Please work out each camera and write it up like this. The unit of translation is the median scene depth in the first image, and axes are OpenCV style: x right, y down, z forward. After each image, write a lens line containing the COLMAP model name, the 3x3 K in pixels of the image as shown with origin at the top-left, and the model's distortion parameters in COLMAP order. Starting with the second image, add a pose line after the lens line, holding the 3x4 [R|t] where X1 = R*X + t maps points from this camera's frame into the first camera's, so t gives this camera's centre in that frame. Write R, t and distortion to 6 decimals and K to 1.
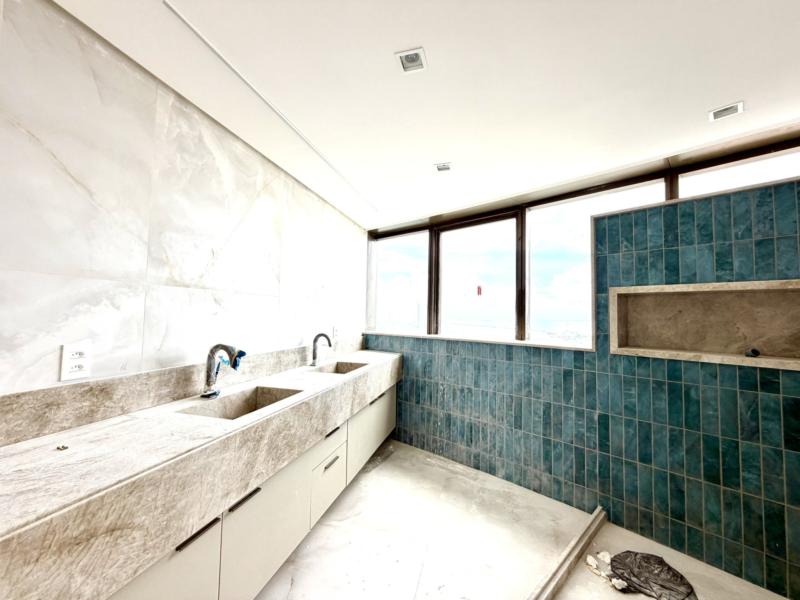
lens RADIAL K [[319.0, 0, 400.6], [0, 319.0, 301.7], [0, 0, 1]] dist [-0.000318, 0.000370]
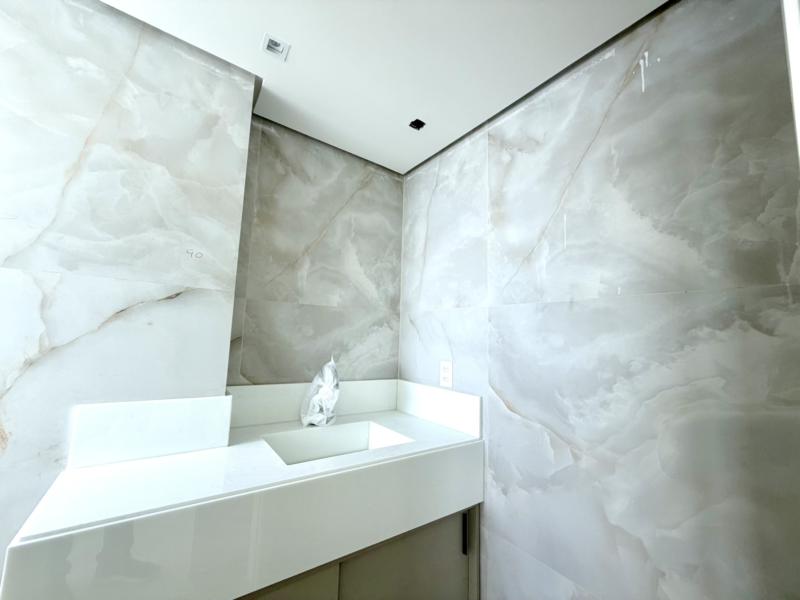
lens RADIAL K [[319.0, 0, 399.4], [0, 319.0, 300.4], [0, 0, 1]] dist [-0.000318, 0.000370]
pose [[-0.636941, -0.111943, -0.762742, 0.141911], [0.008221, 0.988359, -0.151920, 0.082952], [0.770868, -0.103035, -0.628606, 1.401563]]
